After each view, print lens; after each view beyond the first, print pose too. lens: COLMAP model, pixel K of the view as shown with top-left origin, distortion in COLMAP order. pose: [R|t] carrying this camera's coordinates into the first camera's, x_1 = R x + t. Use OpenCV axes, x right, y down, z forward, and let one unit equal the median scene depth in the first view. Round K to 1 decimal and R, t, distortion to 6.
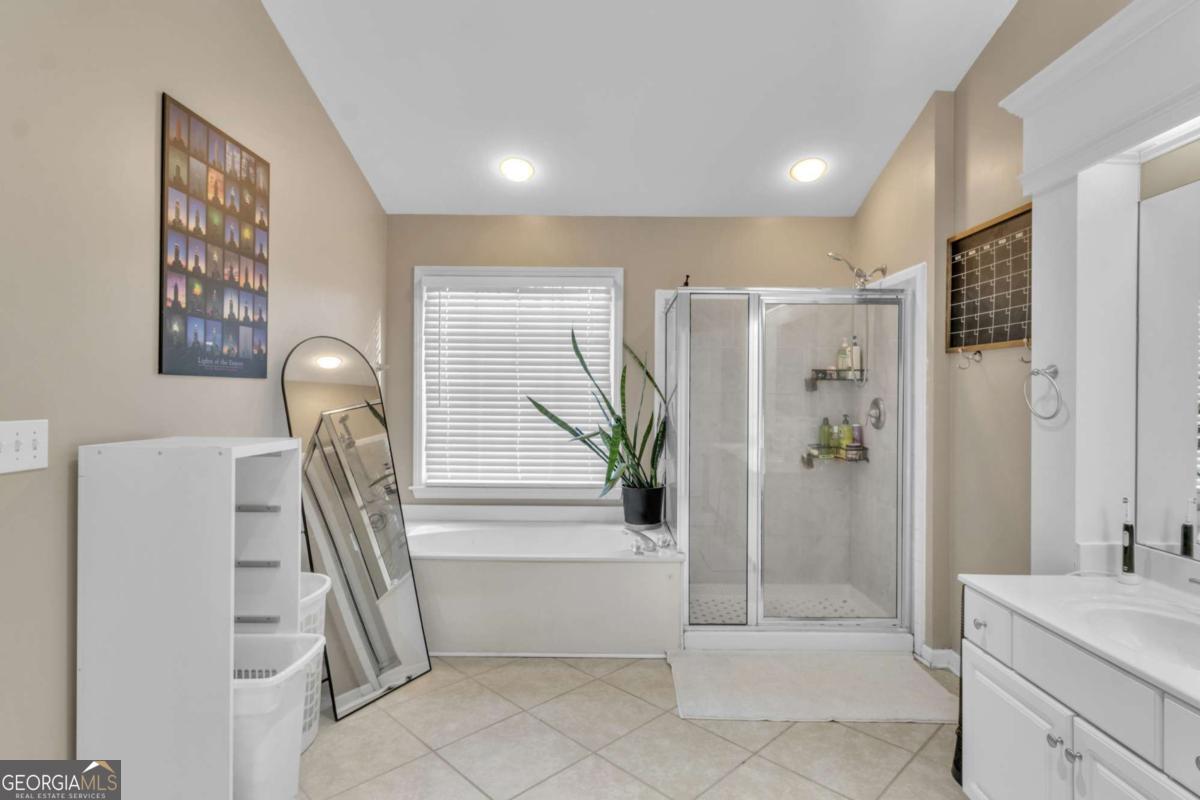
lens RADIAL K [[610.5, 0, 603.6], [0, 610.5, 392.7], [0, 0, 1]] dist [0.000756, 0.000007]
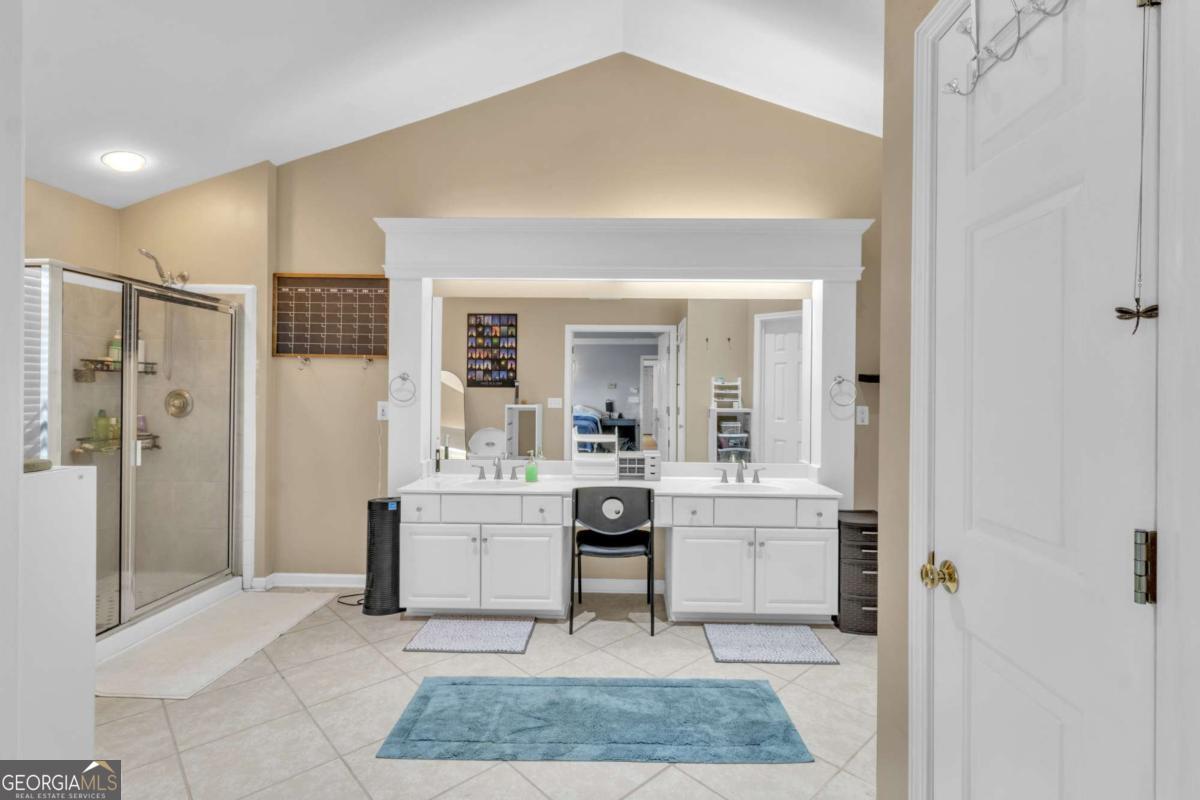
lens RADIAL K [[561.8, 0, 609.4], [0, 561.8, 393.8], [0, 0, 1]] dist [0.004945, 0.000607]
pose [[0.026340, -0.009642, 0.999607, -0.676643], [-0.010763, 0.999893, 0.009929, -0.003202], [-0.999595, -0.011020, 0.026233, 0.217633]]
